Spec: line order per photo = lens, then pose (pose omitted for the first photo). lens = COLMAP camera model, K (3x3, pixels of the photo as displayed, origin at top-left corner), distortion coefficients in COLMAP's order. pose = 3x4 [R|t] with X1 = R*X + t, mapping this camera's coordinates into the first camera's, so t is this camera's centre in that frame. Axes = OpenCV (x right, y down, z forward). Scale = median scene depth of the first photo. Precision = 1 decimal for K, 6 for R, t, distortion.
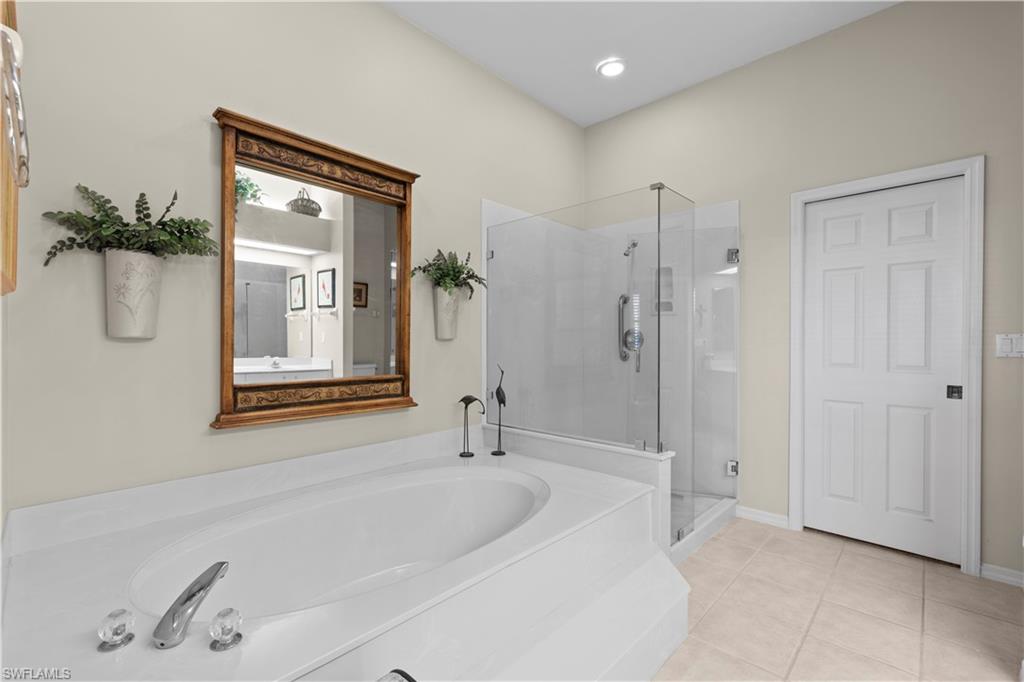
lens RADIAL K [[447.0, 0, 512.0], [0, 447.0, 341.0], [0, 0, 1]] dist [-0.001571, -0.000332]
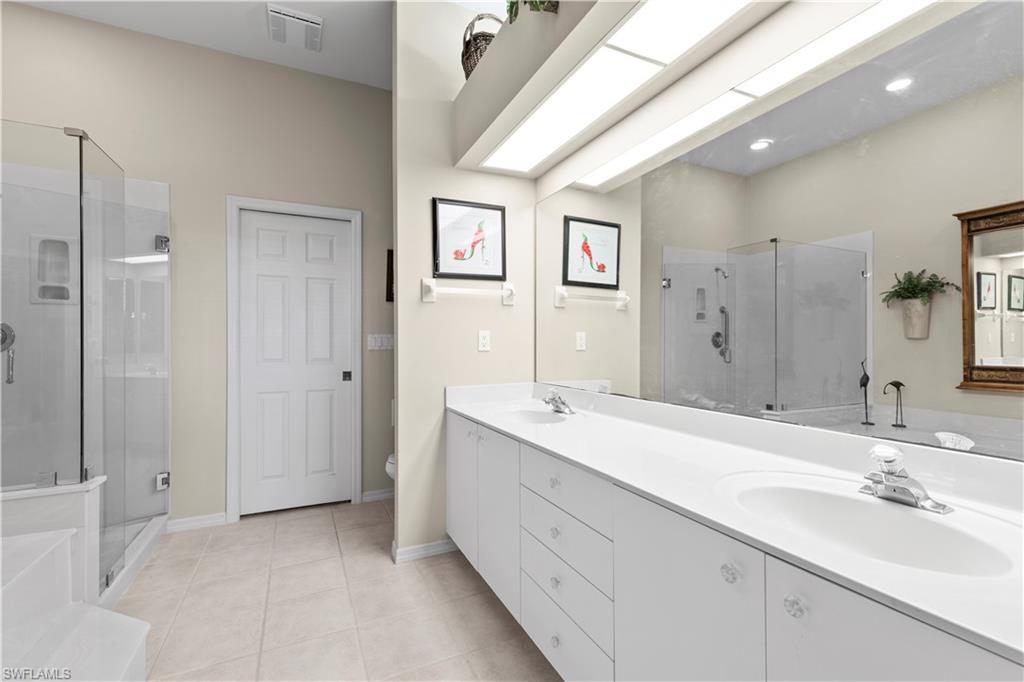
lens RADIAL K [[447.0, 0, 512.0], [0, 447.0, 341.0], [0, 0, 1]] dist [-0.001571, -0.000332]
pose [[0.337787, 0.004013, 0.941214, -0.134142], [0.005563, 0.999965, -0.006260, 0.016339], [-0.941206, 0.007351, 0.337753, 0.045929]]
